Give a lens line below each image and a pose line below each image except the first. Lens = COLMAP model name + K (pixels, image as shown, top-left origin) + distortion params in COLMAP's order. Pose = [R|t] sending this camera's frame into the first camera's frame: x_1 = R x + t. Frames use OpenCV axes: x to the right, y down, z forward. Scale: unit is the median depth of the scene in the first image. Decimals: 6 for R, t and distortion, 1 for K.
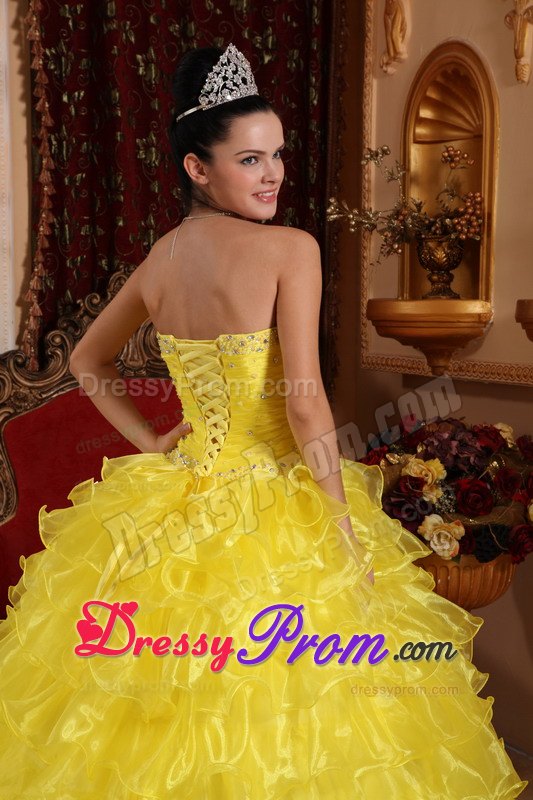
lens RADIAL K [[1664.8, 0, 257.3], [0, 1664.8, 418.4], [0, 0, 1]] dist [0.397134, 0.000000]
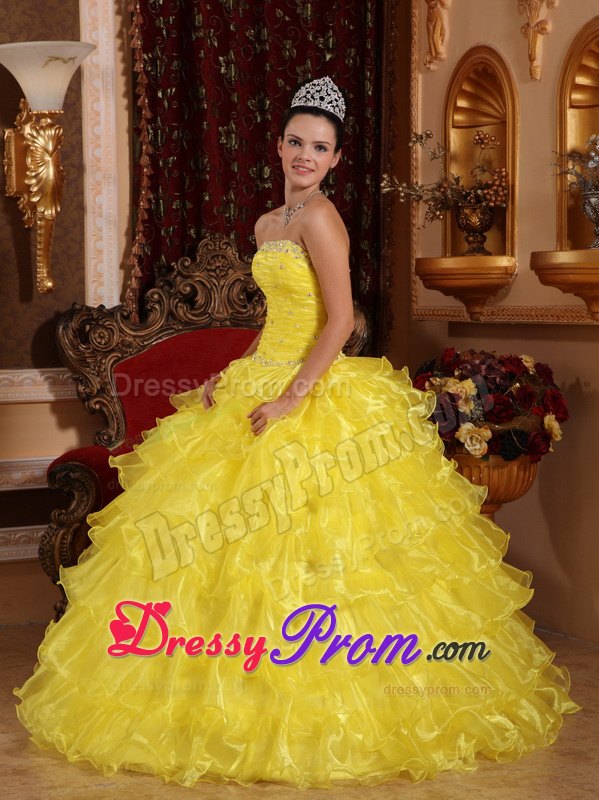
lens RADIAL K [[1856.5, 0, 299.5], [0, 1856.5, 397.5], [0, 0, 1]] dist [0.370840, 0.000000]
pose [[0.999916, -0.011649, -0.005711, -0.010525], [0.011566, 0.999829, -0.014394, 0.045813], [0.005878, 0.014327, 0.999880, -0.325680]]
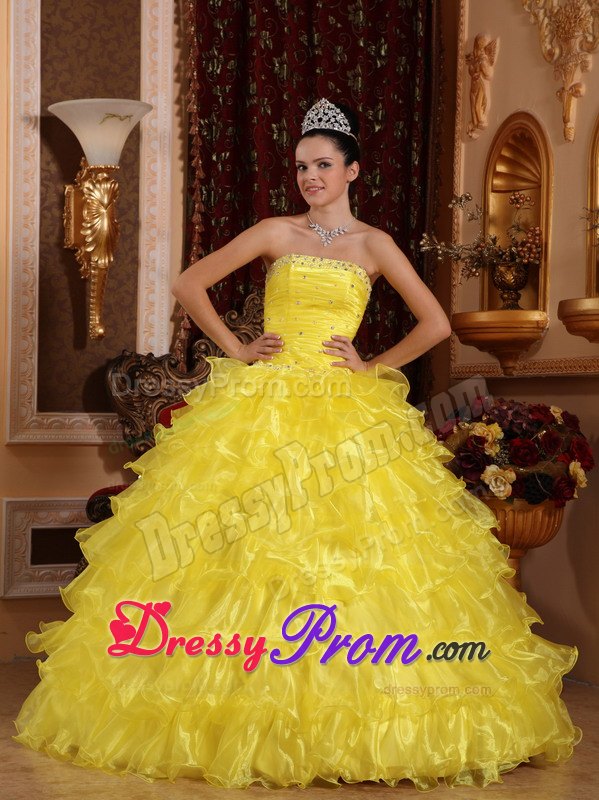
lens RADIAL K [[1747.9, 0, 296.0], [0, 1747.9, 407.4], [0, 0, 1]] dist [0.327068, 0.000000]
pose [[0.998424, 0.014640, -0.054181, 0.021122], [-0.018381, 0.997432, -0.069222, 0.087670], [0.053028, 0.070109, 0.996129, -0.291031]]
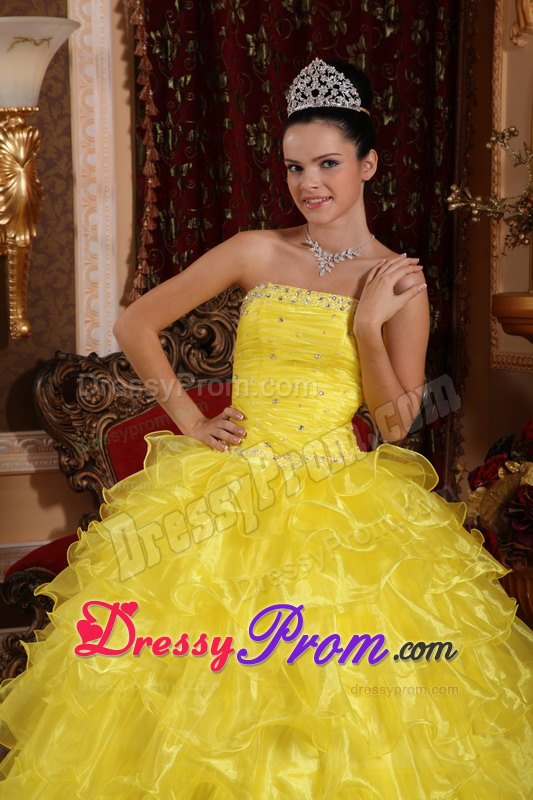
lens RADIAL K [[1911.4, 0, 255.6], [0, 1911.4, 425.7], [0, 0, 1]] dist [0.481695, 0.000000]
pose [[0.996334, -0.006053, -0.085332, 0.025168], [0.006577, 0.999961, 0.005863, -0.005290], [0.085294, -0.006403, 0.996335, -0.072540]]
